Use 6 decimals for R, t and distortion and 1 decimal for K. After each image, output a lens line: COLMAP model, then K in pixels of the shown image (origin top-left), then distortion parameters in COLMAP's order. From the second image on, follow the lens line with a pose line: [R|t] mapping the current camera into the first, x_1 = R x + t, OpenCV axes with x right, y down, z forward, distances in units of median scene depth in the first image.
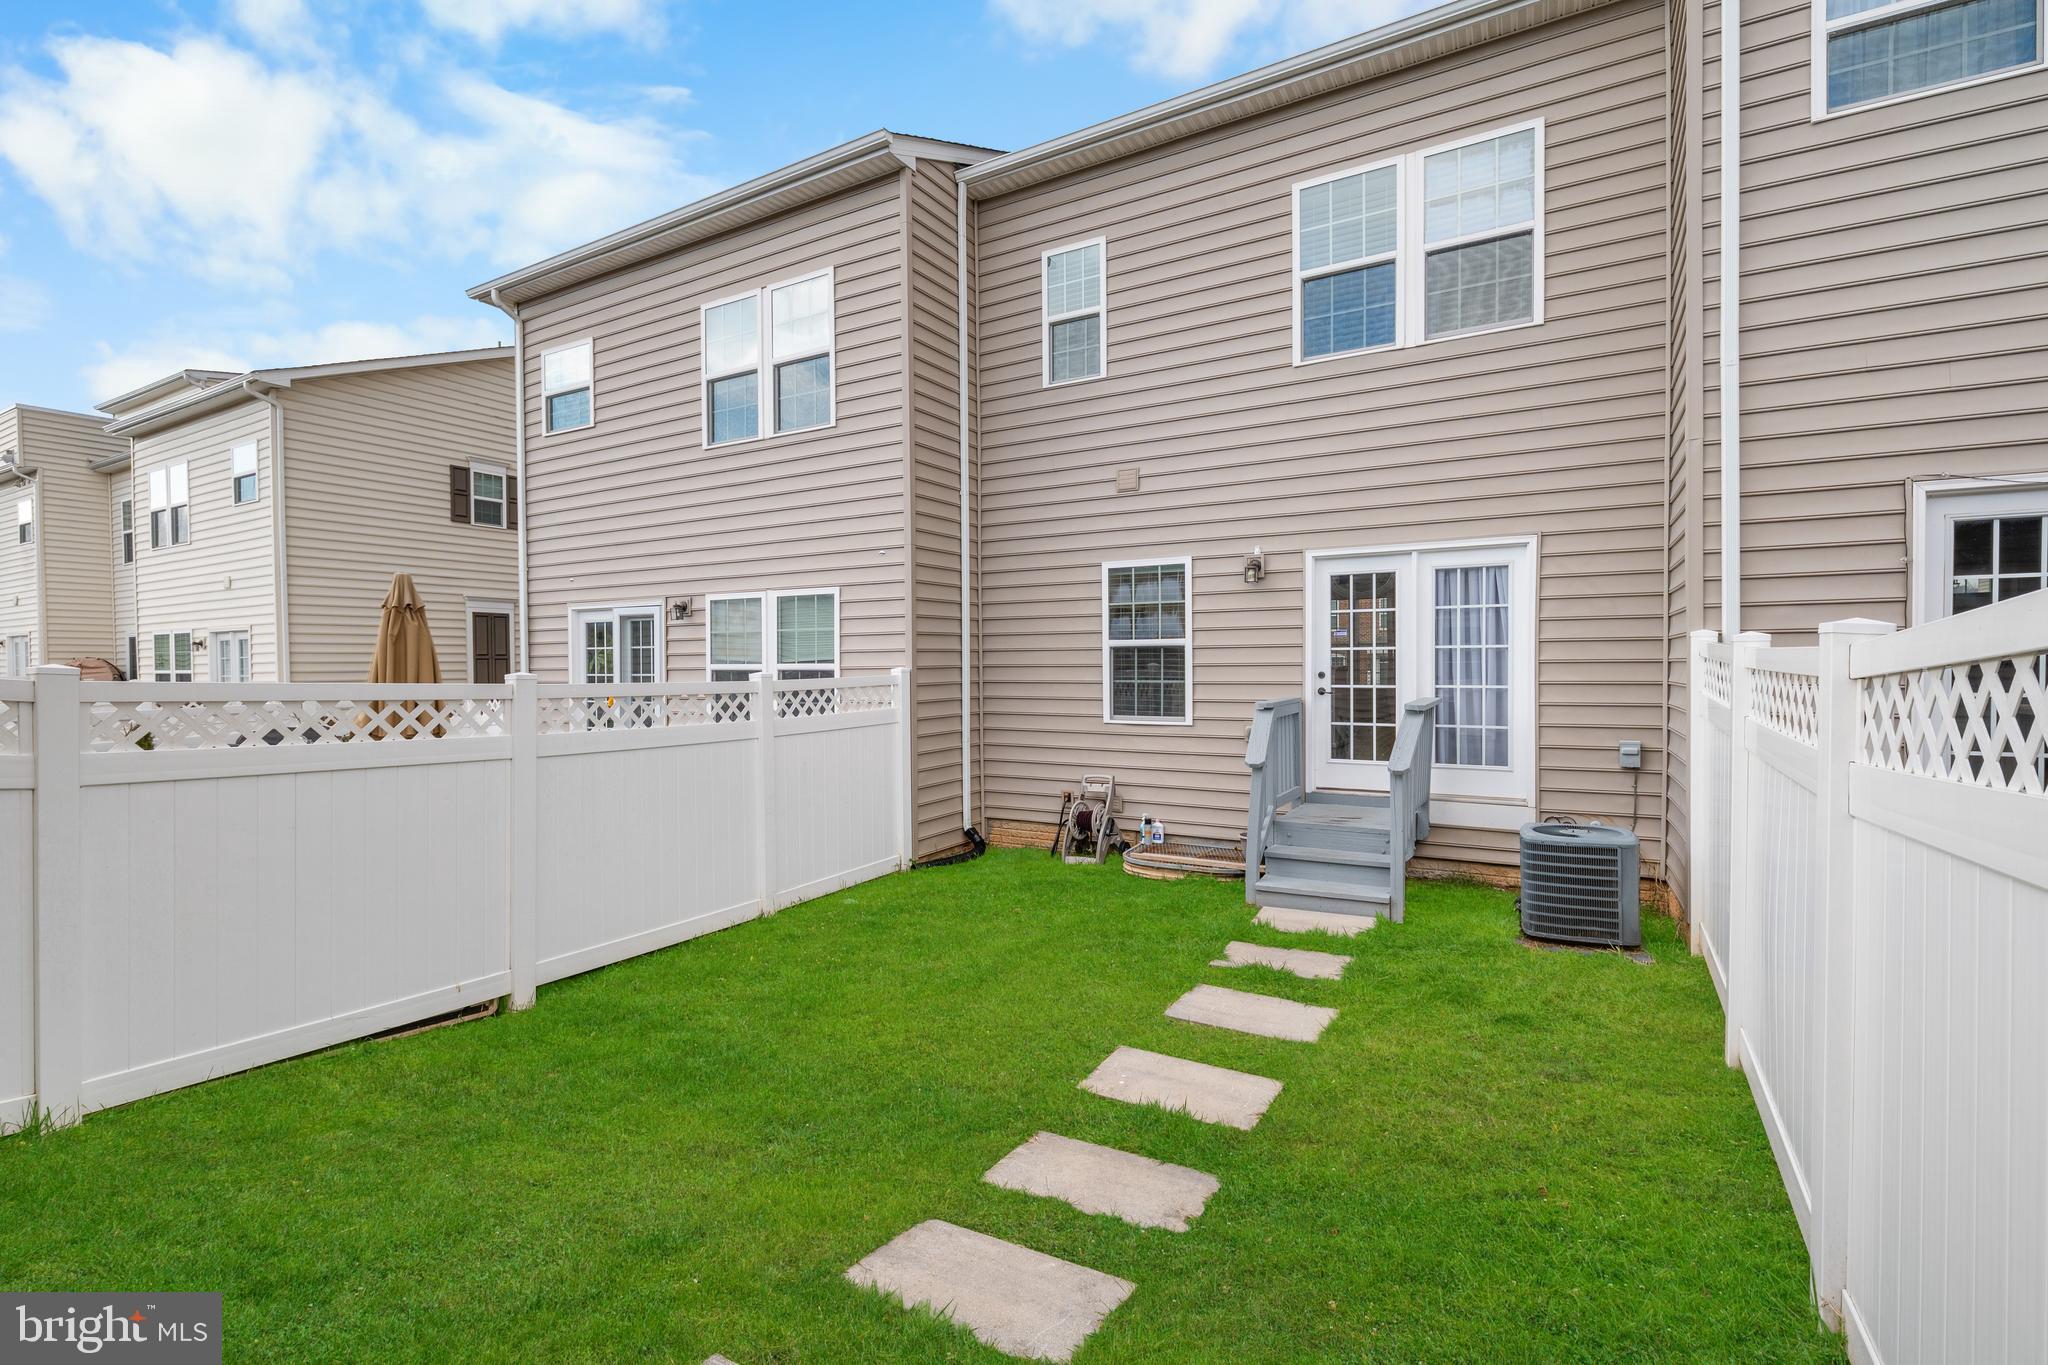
lens RADIAL K [[949.8, 0, 1021.6], [0, 949.8, 684.8], [0, 0, 1]] dist [-0.004755, -0.000042]
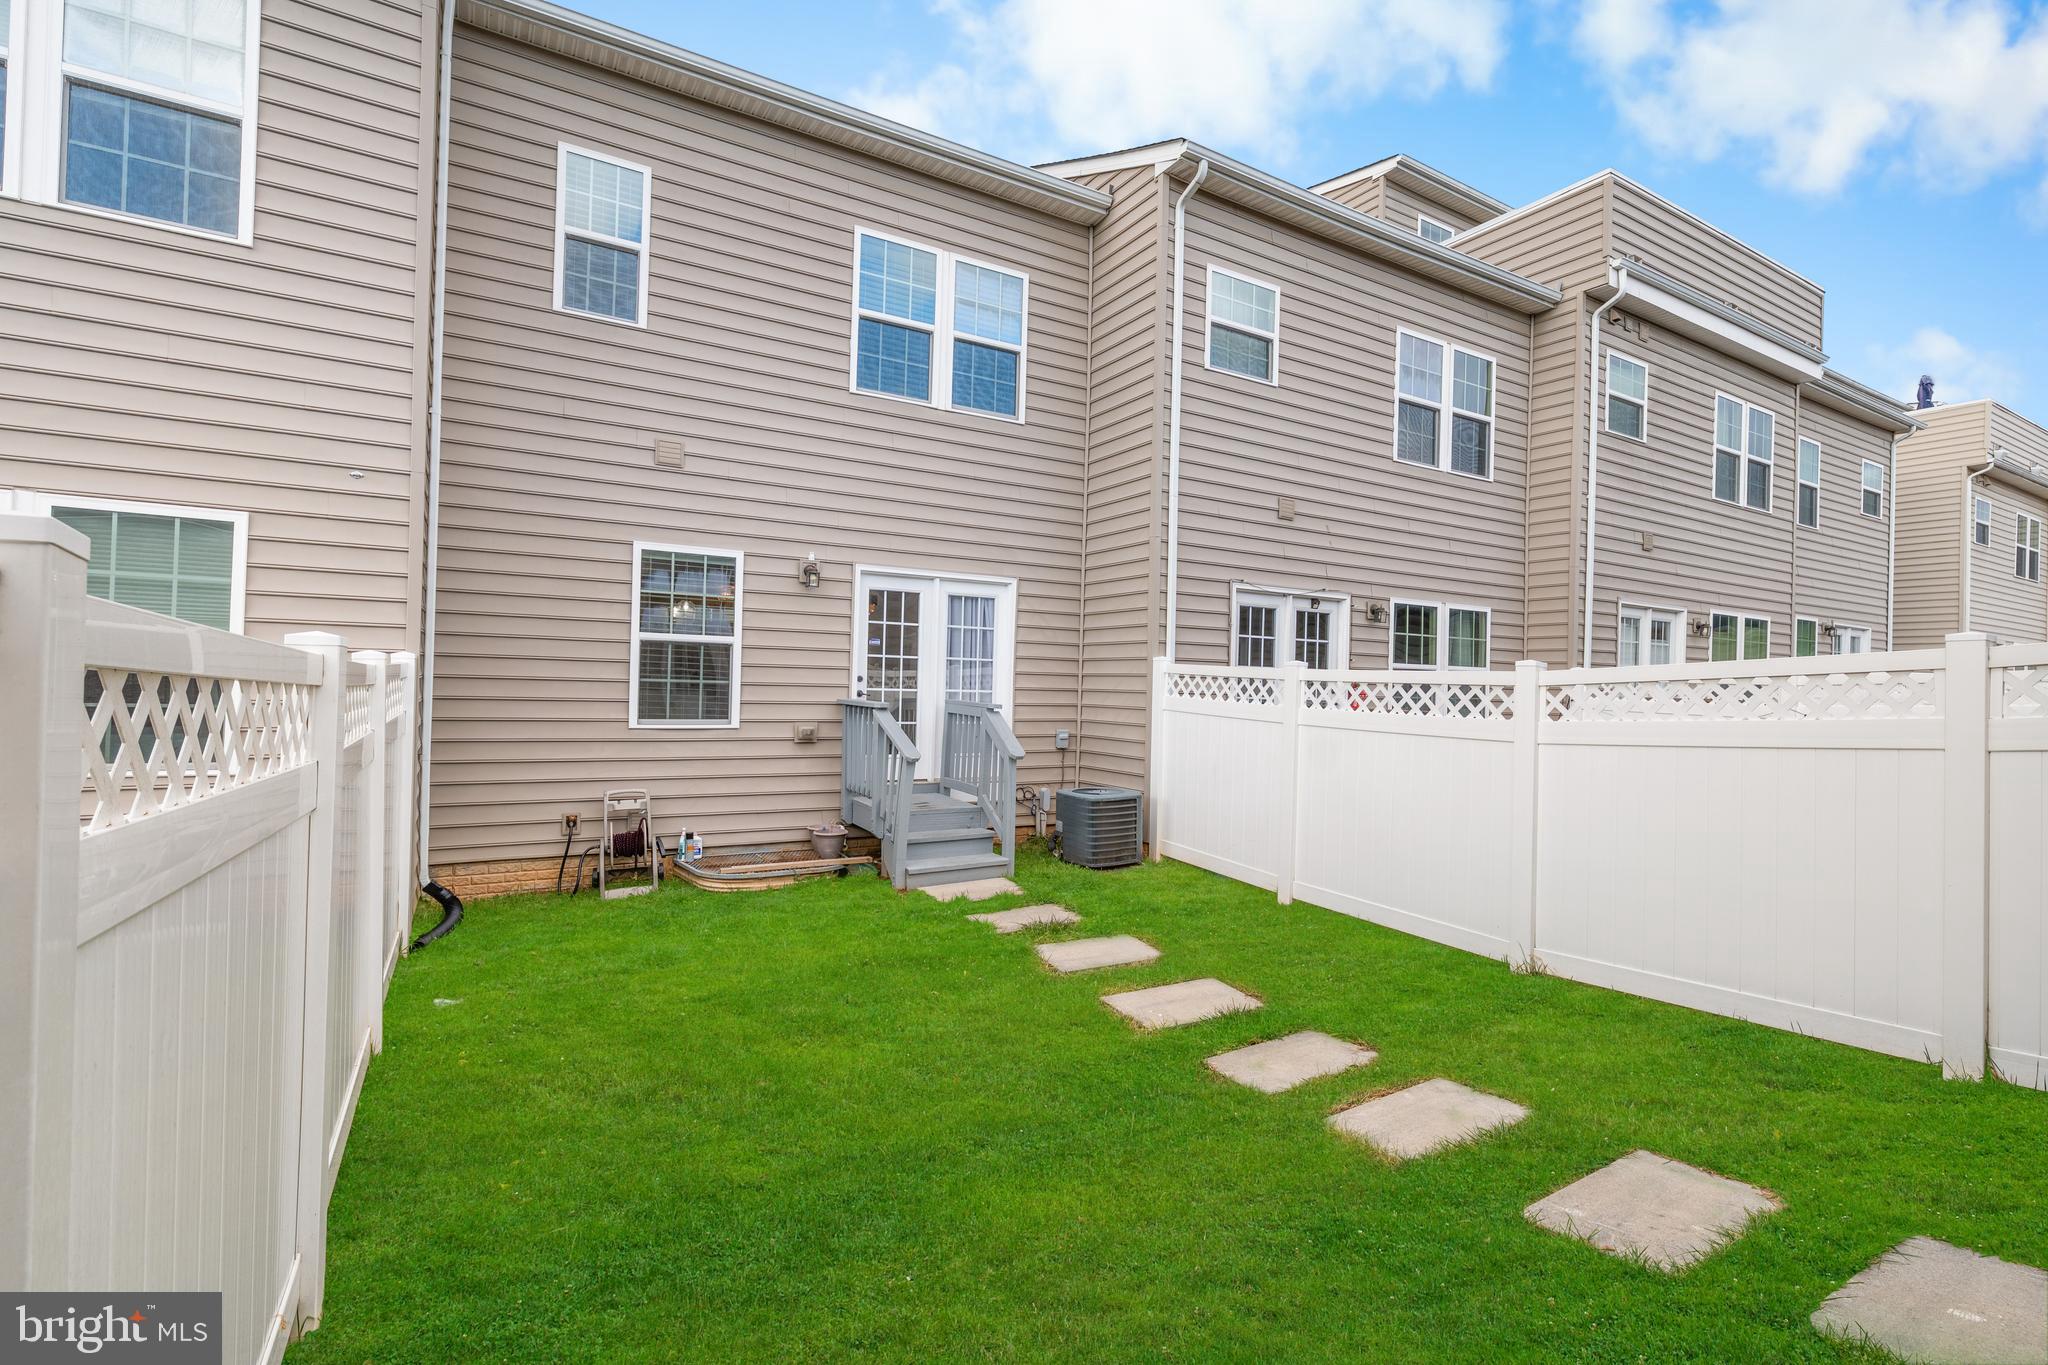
lens RADIAL K [[949.8, 0, 1019.8], [0, 949.8, 682.6], [0, 0, 1]] dist [-0.004755, -0.000042]
pose [[0.462592, 0.021791, 0.886303, -0.552305], [-0.009318, 0.999762, -0.019717, 0.013548], [-0.886522, 0.000862, 0.462685, 0.319425]]
